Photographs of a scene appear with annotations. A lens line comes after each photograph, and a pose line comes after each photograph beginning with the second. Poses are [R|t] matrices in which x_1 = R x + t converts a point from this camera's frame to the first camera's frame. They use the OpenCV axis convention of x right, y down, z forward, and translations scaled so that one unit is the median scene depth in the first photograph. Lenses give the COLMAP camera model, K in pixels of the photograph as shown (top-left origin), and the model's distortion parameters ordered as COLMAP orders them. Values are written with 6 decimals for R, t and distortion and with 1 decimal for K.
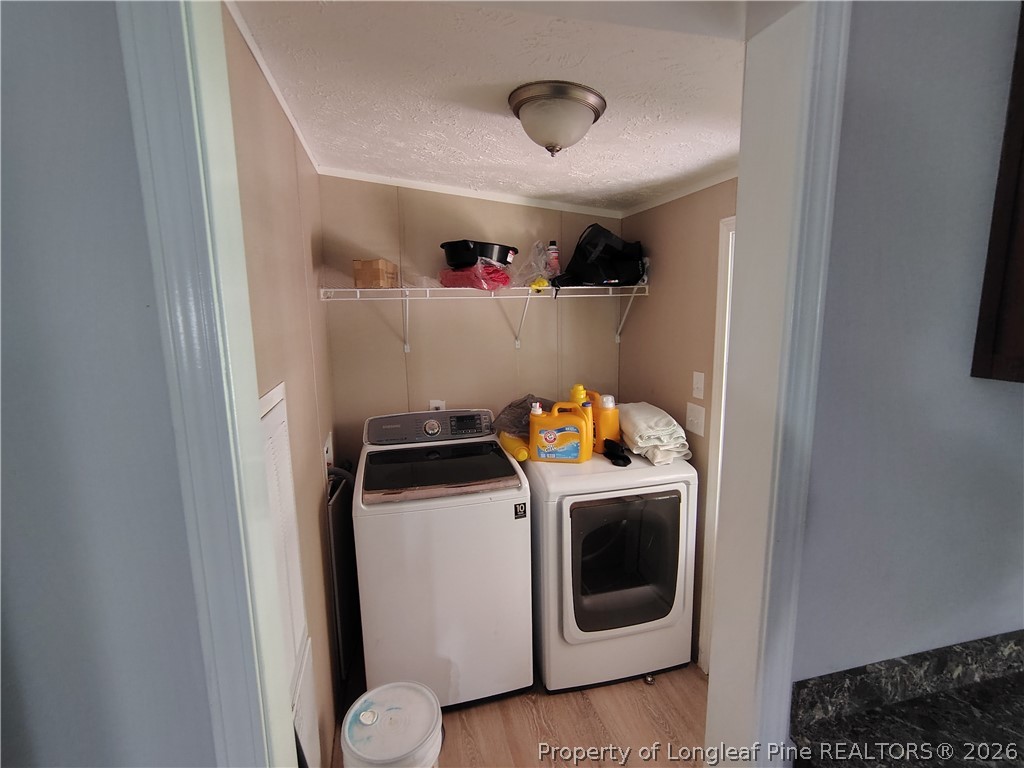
lens RADIAL K [[476.4, 0, 510.3], [0, 476.4, 383.1], [0, 0, 1]] dist [0.001159, 0.001193]
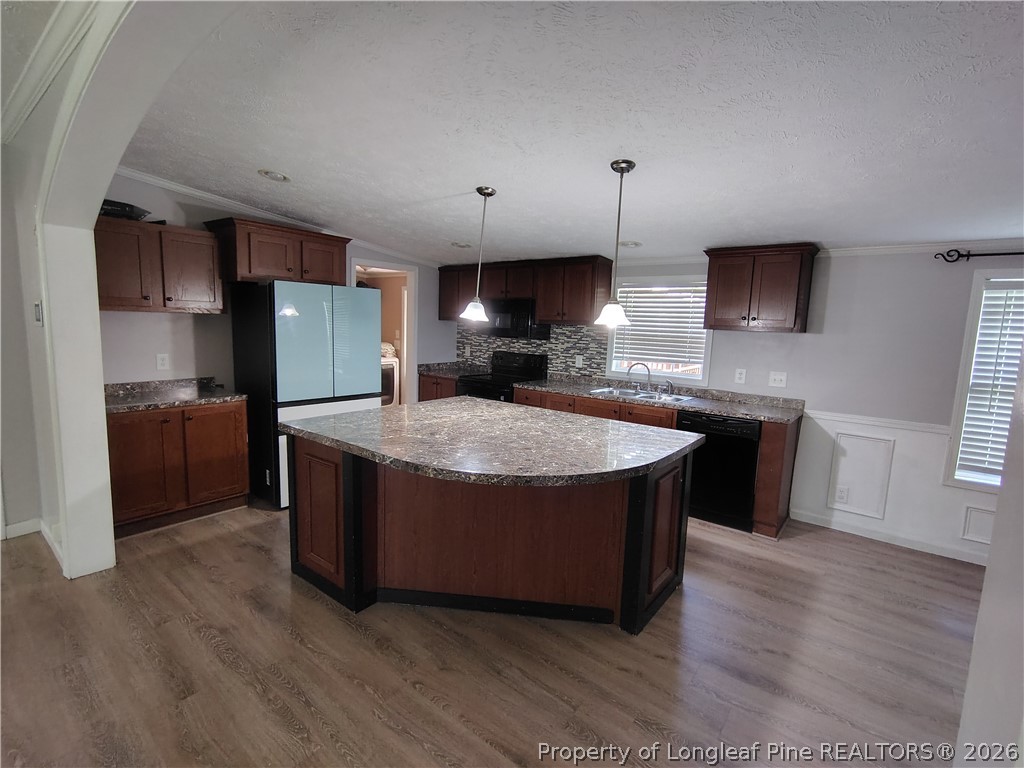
lens RADIAL K [[476.4, 0, 510.3], [0, 476.4, 383.1], [0, 0, 1]] dist [0.001159, 0.001193]
pose [[0.797112, -0.029723, 0.603099, -0.957680], [0.052713, 0.998400, -0.020466, 0.440426], [-0.601526, 0.048105, 0.797404, -2.032605]]
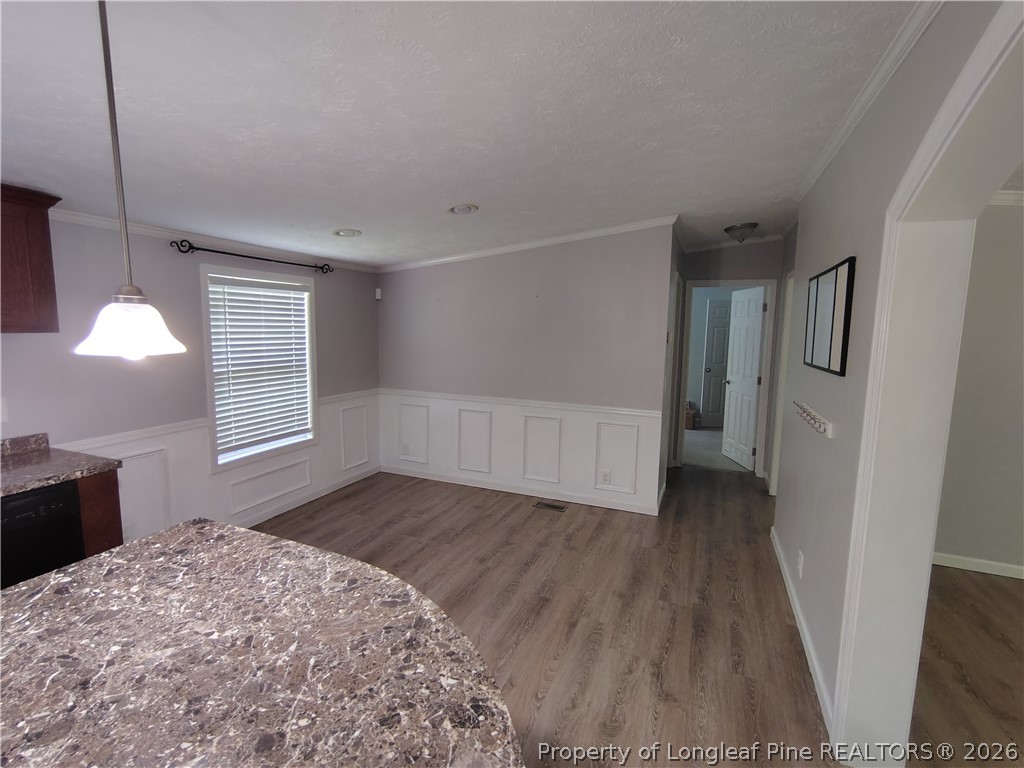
lens RADIAL K [[476.4, 0, 510.3], [0, 476.4, 383.1], [0, 0, 1]] dist [0.001159, 0.001193]
pose [[-0.800376, -0.071201, 0.595255, -0.626244], [0.095532, 0.965086, 0.243890, 0.231865], [-0.591838, 0.252070, -0.765630, -1.088487]]
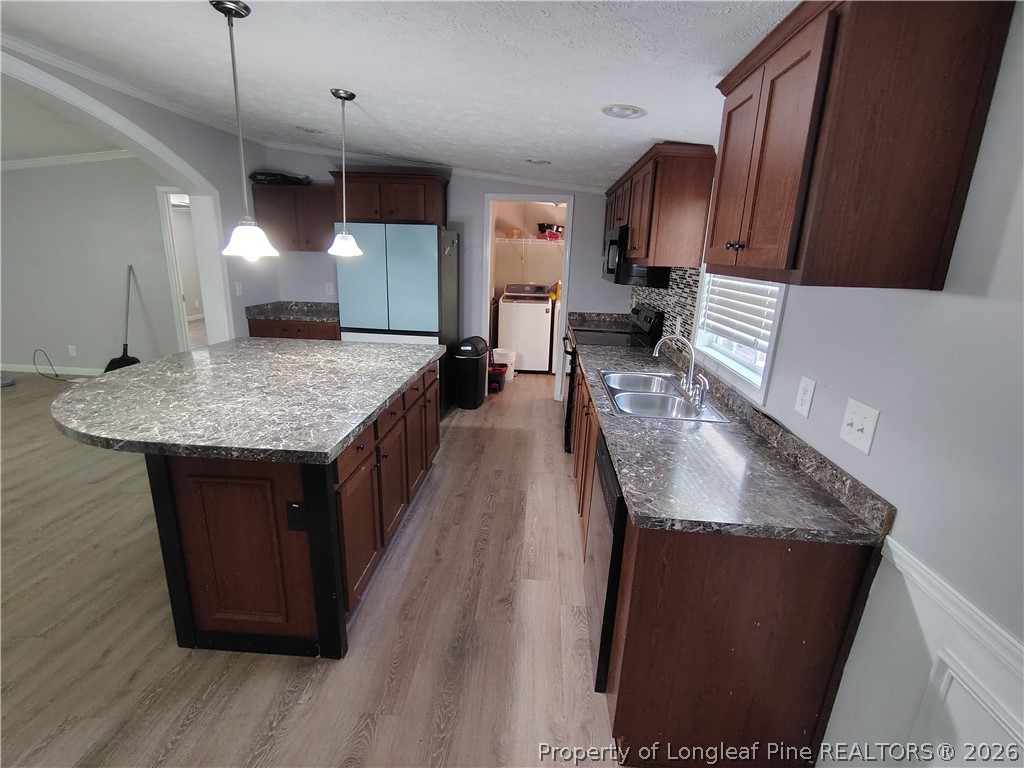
lens RADIAL K [[476.4, 0, 510.3], [0, 476.4, 383.1], [0, 0, 1]] dist [0.001159, 0.001193]
pose [[0.948336, 0.132107, -0.288455, 0.684393], [-0.103395, 0.988238, 0.112669, 0.364492], [0.299947, -0.077023, 0.950841, -1.929026]]
